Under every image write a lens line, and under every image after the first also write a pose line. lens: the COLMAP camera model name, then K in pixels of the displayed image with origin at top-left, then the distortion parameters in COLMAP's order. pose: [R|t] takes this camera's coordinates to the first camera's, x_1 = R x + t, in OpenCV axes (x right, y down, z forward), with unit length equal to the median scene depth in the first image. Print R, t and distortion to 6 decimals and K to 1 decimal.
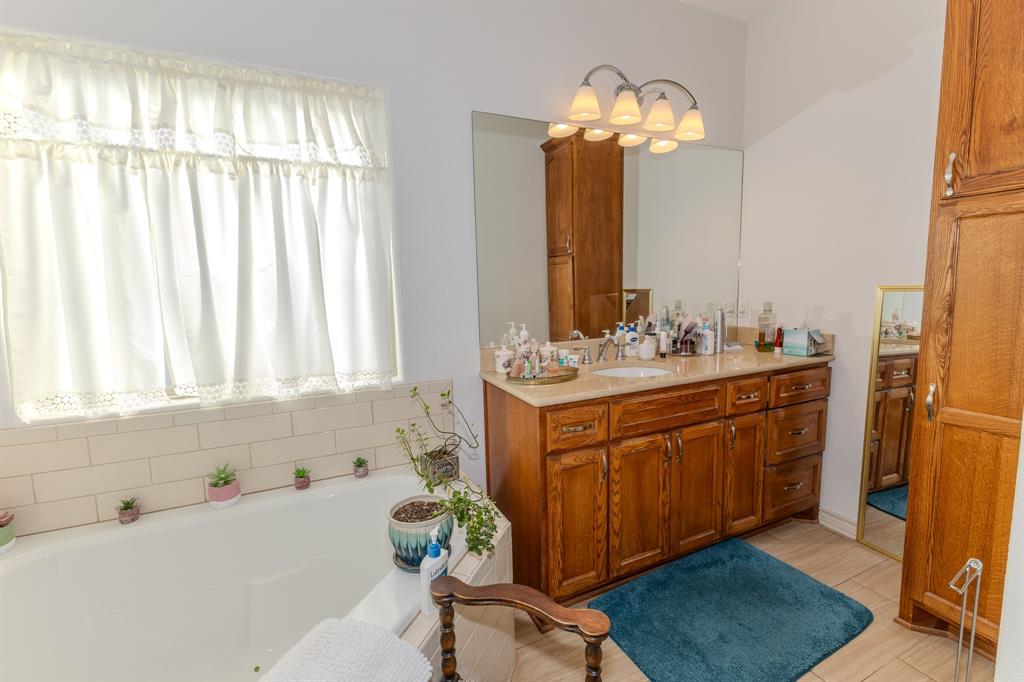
lens RADIAL K [[438.6, 0, 511.7], [0, 438.6, 337.5], [0, 0, 1]] dist [0.013132, -0.005393]
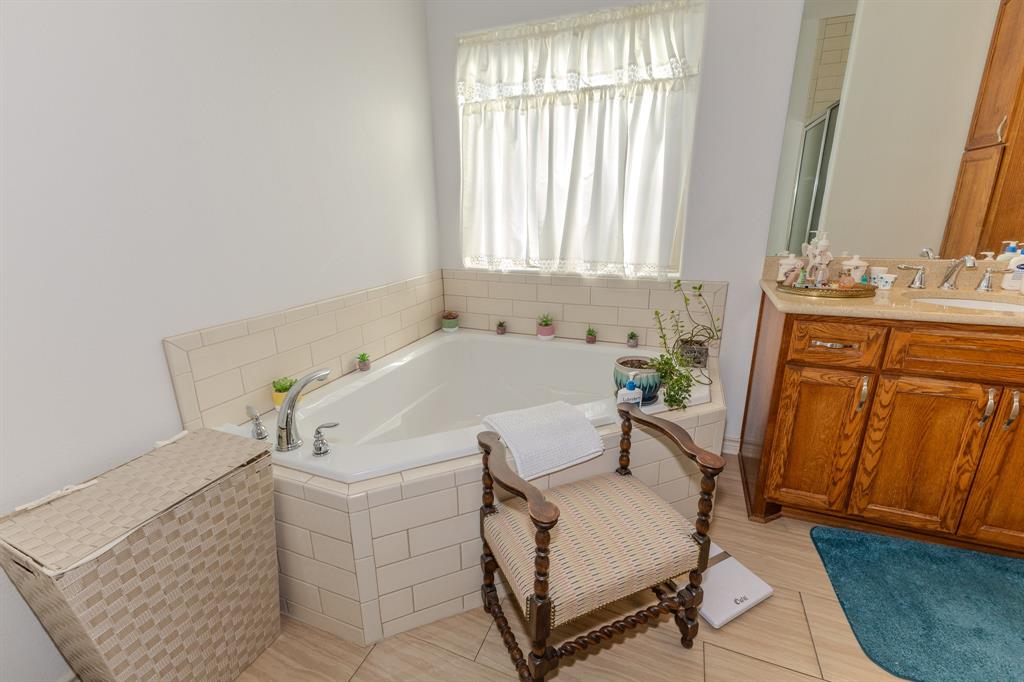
lens RADIAL K [[438.6, 0, 511.7], [0, 438.6, 337.5], [0, 0, 1]] dist [0.013132, -0.005393]
pose [[0.685994, 0.220368, -0.693434, 0.319449], [-0.087312, 0.971078, 0.222226, 0.041114], [0.722350, -0.091900, 0.685394, -0.131055]]
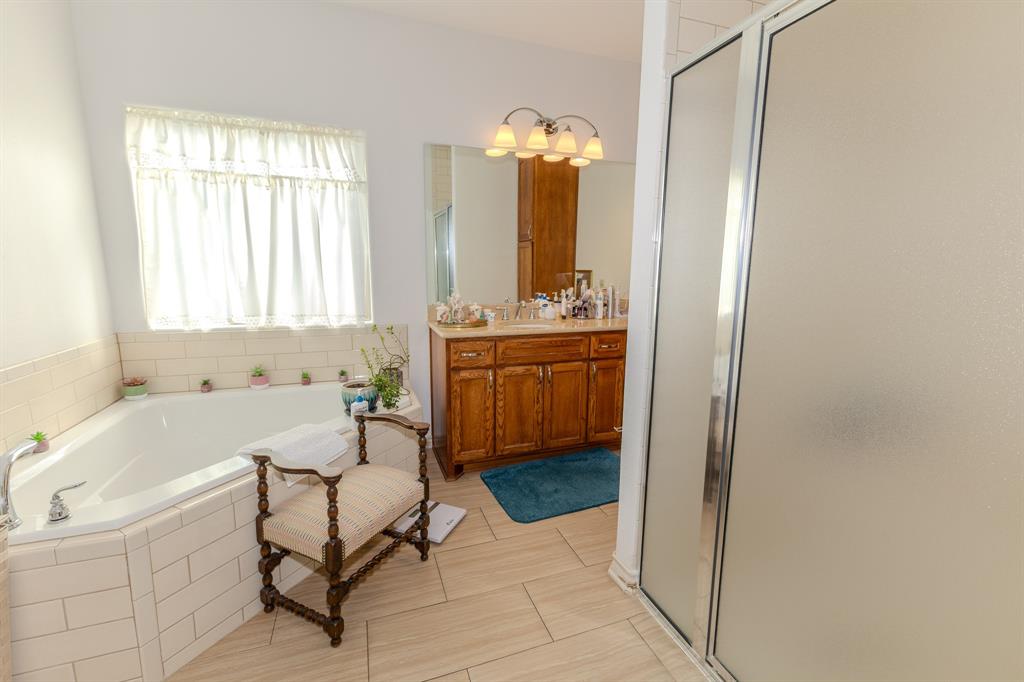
lens RADIAL K [[443.8, 0, 514.6], [0, 443.8, 339.4], [0, 0, 1]] dist [0.002936, 0.000603]
pose [[0.995499, 0.049302, -0.080933, 0.417105], [-0.045314, 0.997701, 0.050393, 0.062454], [0.083231, -0.046499, 0.995445, -0.556944]]
